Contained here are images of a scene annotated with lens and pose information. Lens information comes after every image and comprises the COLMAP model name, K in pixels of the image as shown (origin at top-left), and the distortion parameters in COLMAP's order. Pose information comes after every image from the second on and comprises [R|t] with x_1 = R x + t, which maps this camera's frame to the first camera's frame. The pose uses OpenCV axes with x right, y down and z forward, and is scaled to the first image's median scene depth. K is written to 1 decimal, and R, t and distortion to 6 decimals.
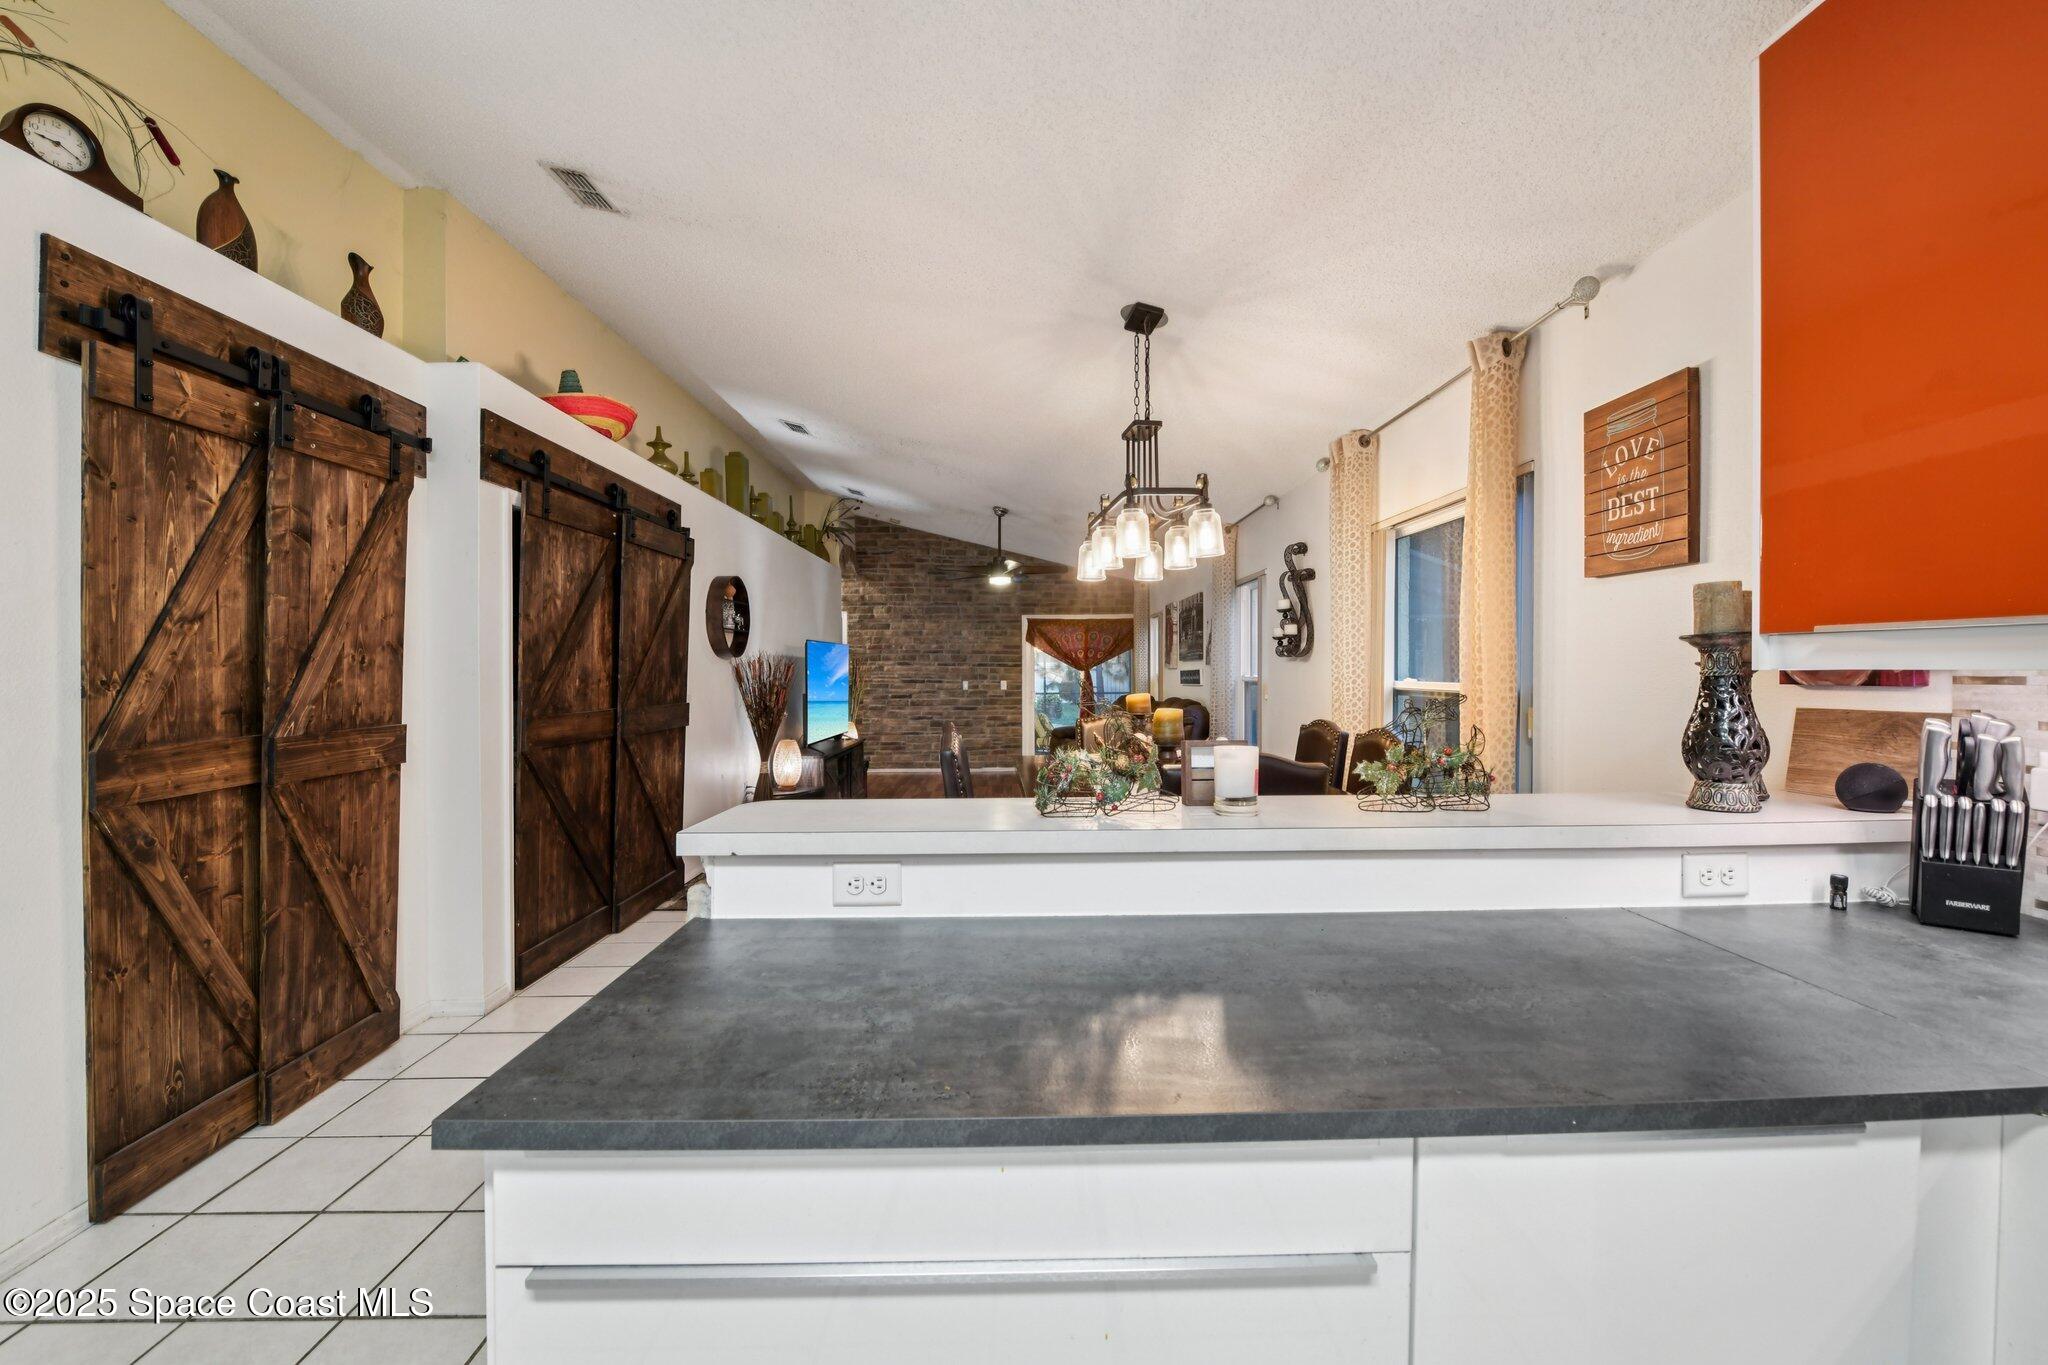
lens RADIAL K [[825.7, 0, 1024.0], [0, 825.7, 682.5], [0, 0, 1]] dist [-0.002189, -0.000821]
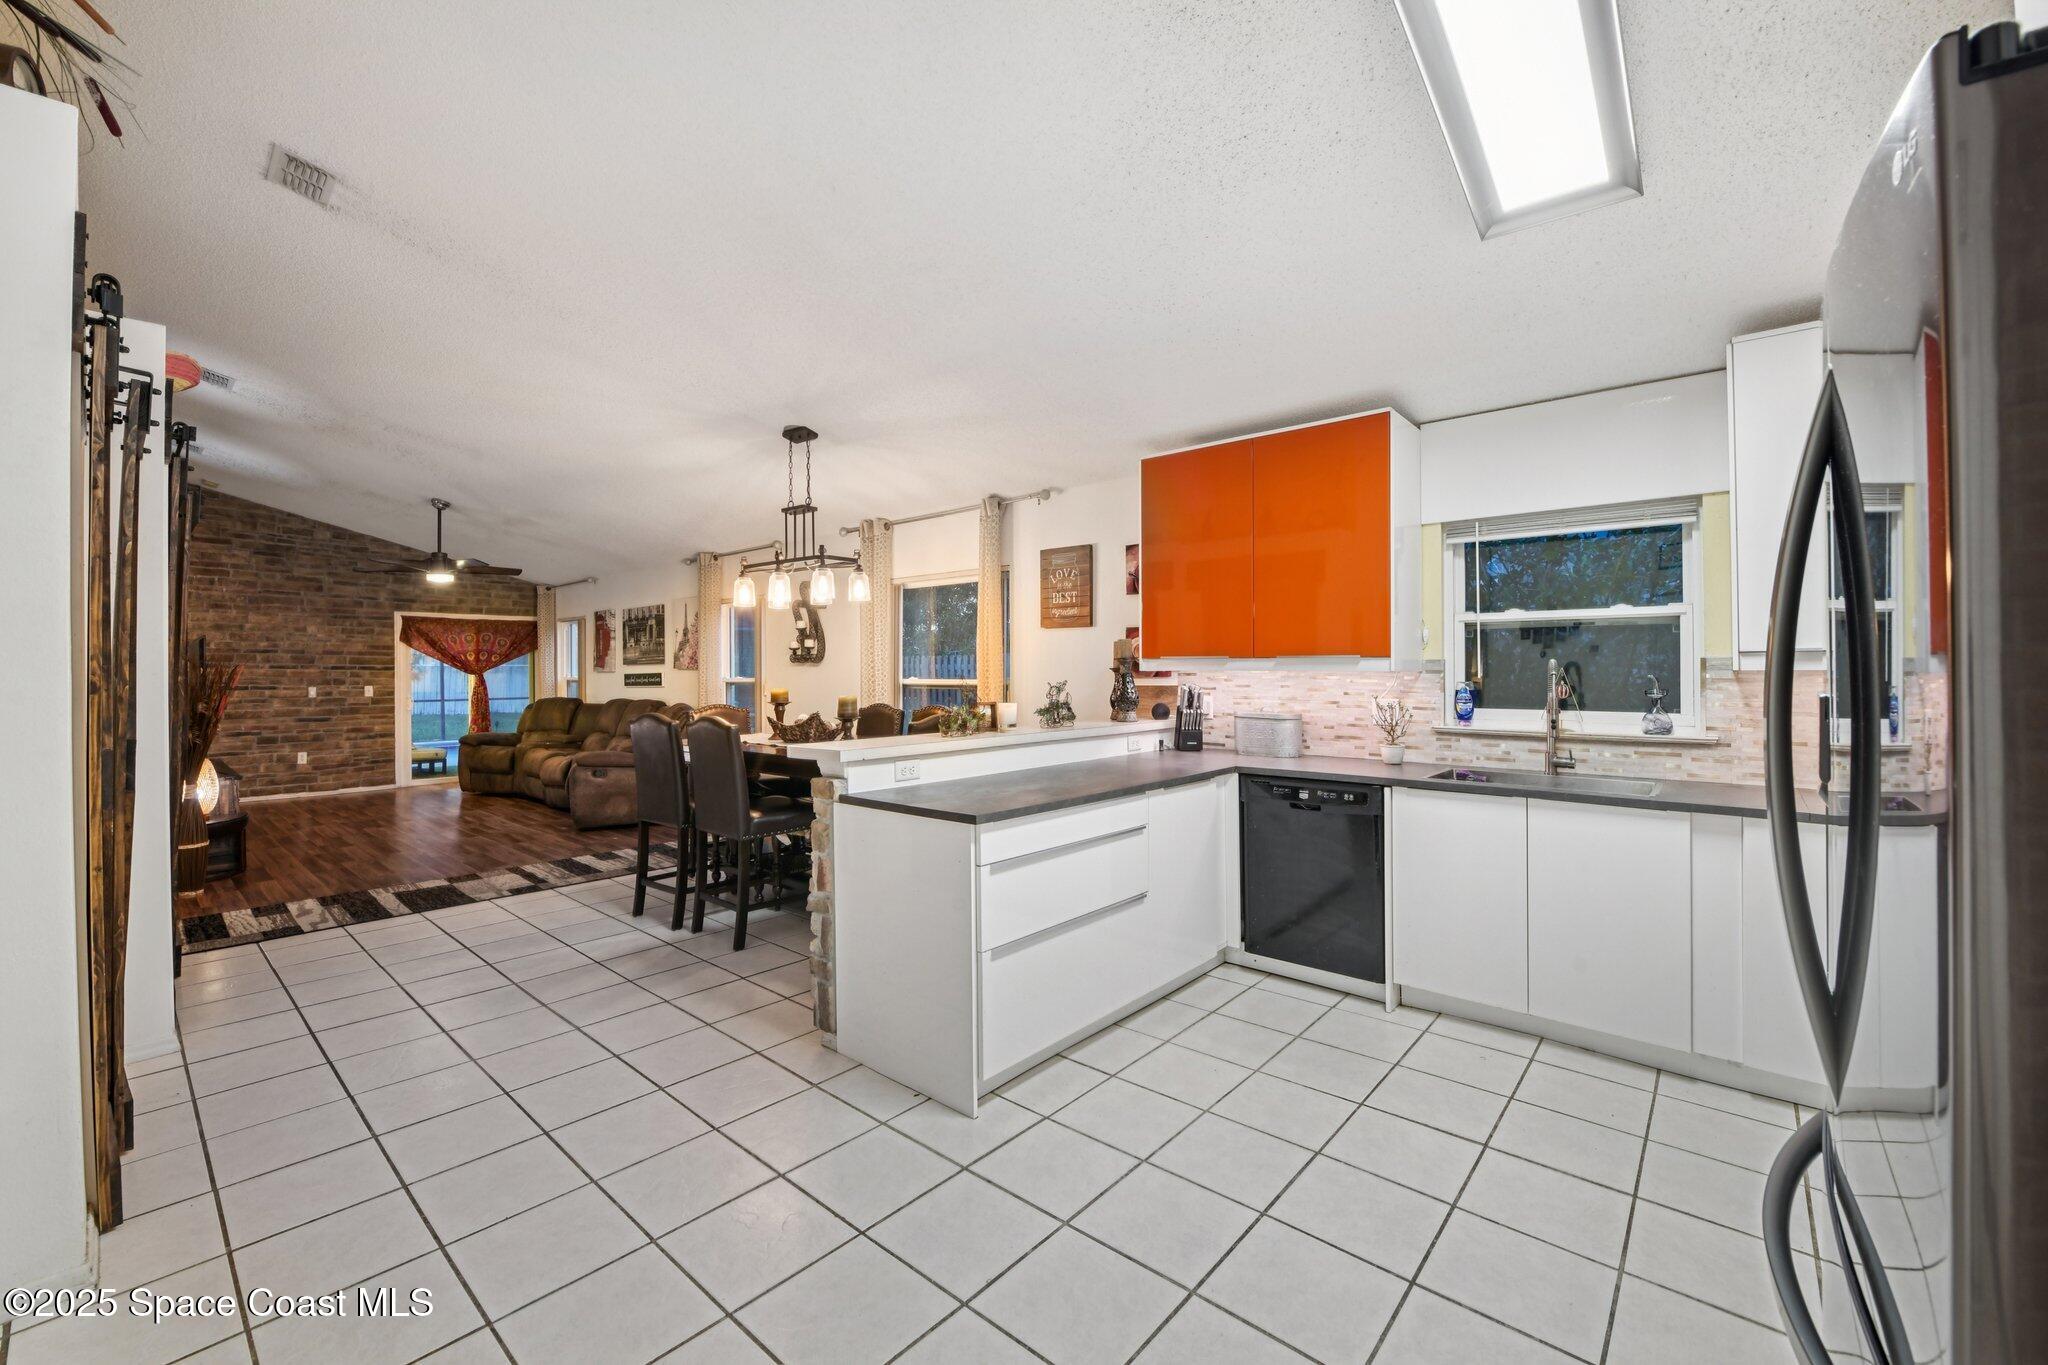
lens RADIAL K [[819.0, 0, 1029.2], [0, 819.0, 672.0], [0, 0, 1]] dist [-0.009872, -0.007098]
pose [[0.662392, 0.000353, 0.749157, -0.356735], [0.013004, 0.999844, -0.011970, 0.003923], [-0.749044, 0.017670, 0.662284, -0.141939]]
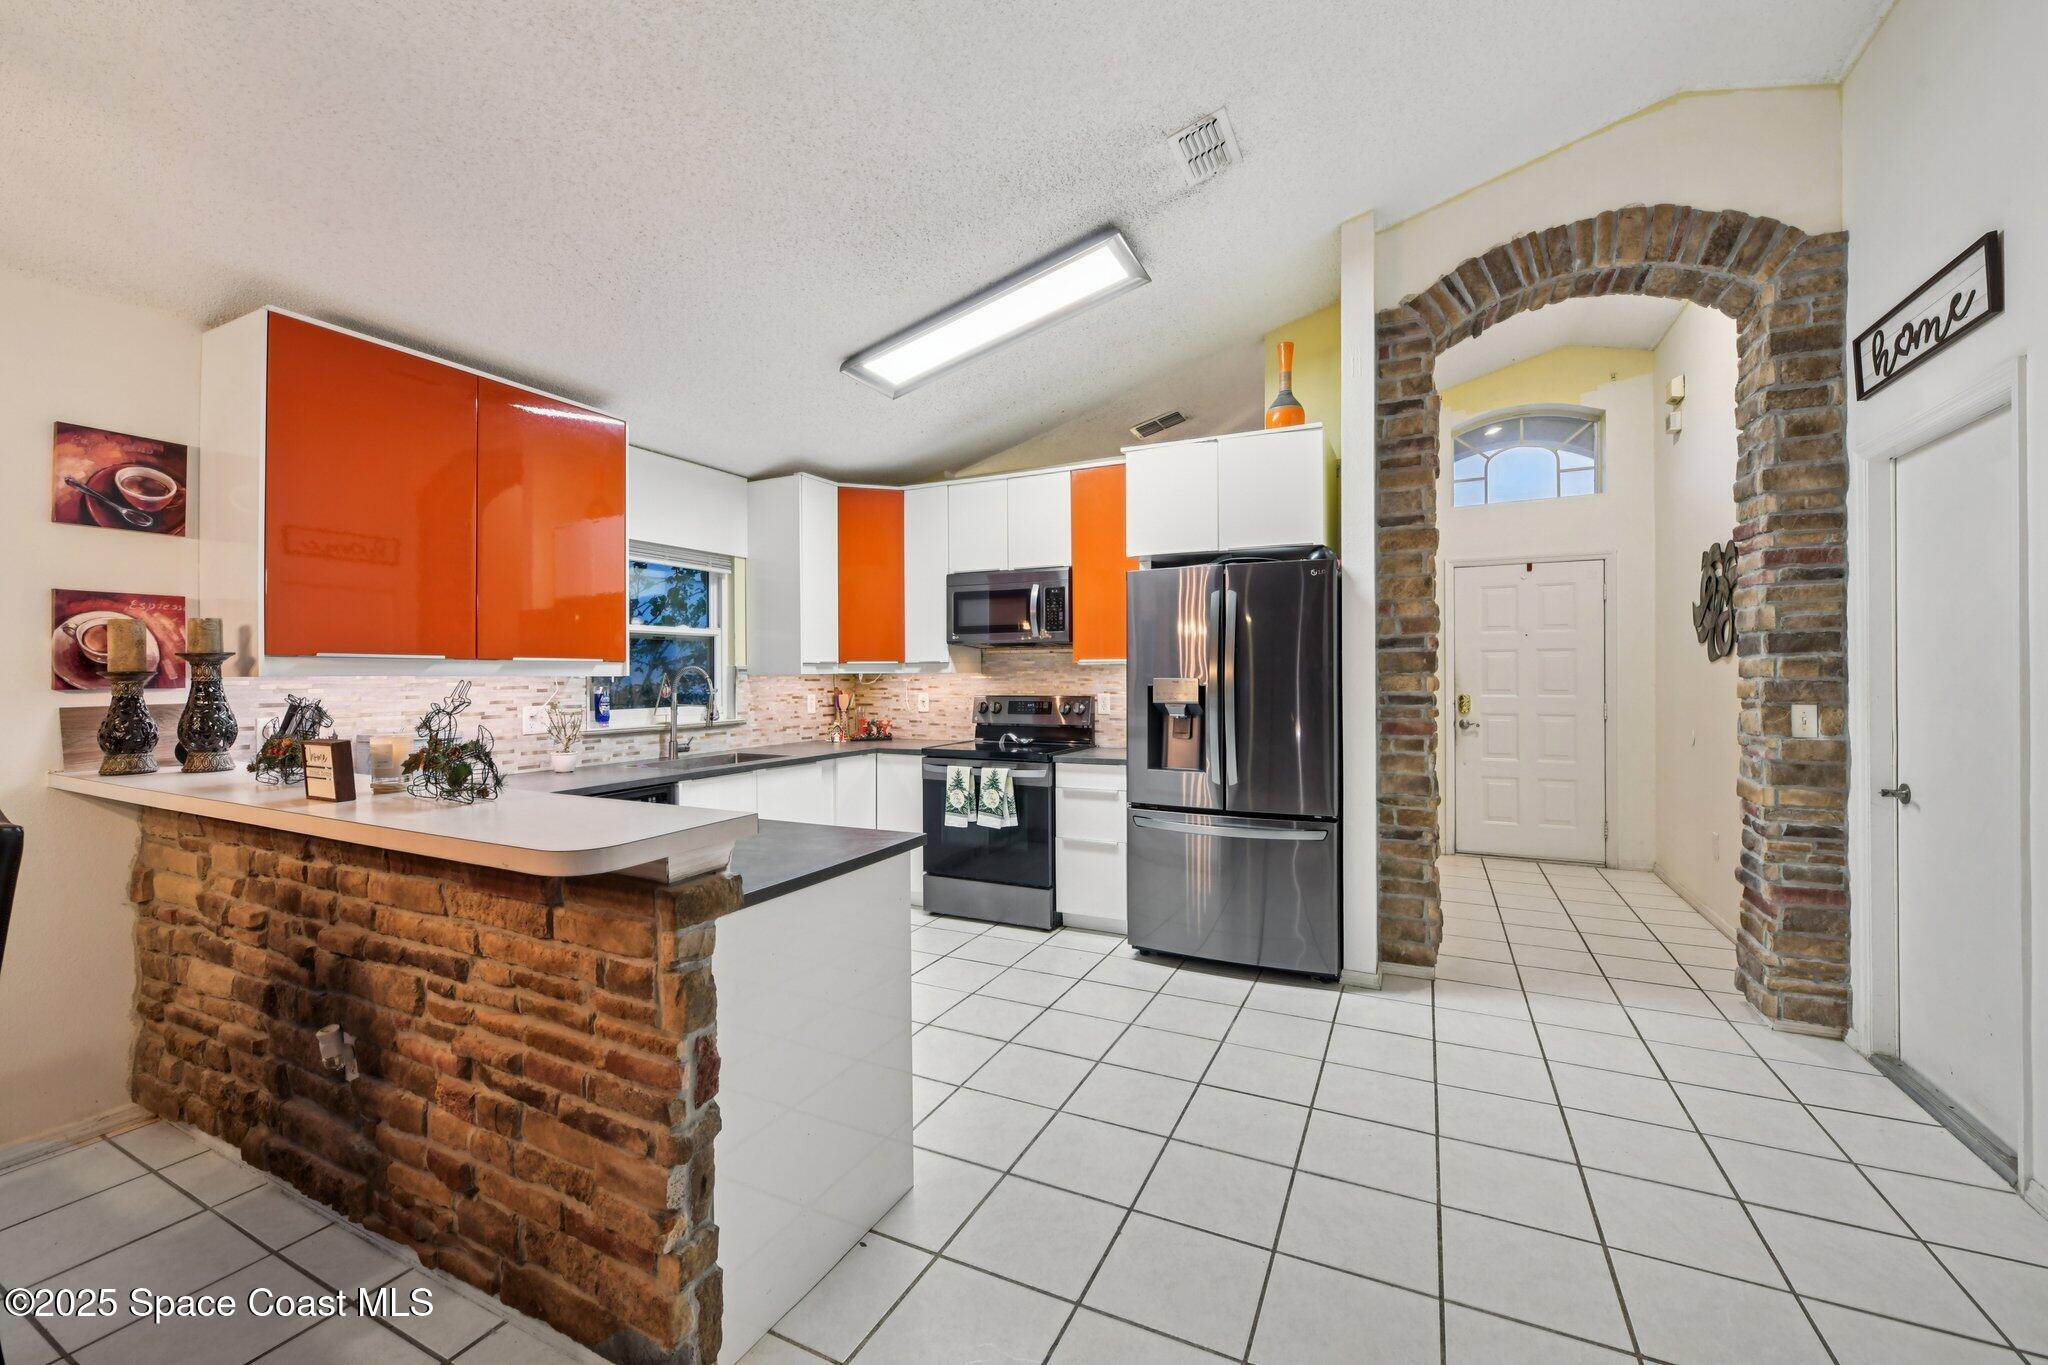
lens RADIAL K [[825.7, 0, 1024.0], [0, 825.7, 682.5], [0, 0, 1]] dist [-0.002189, -0.000821]
pose [[-0.895951, 0.003196, 0.444142, -0.277541], [0.015973, 0.999559, 0.025030, -0.005756], [-0.443866, 0.029520, -0.895607, 0.463843]]
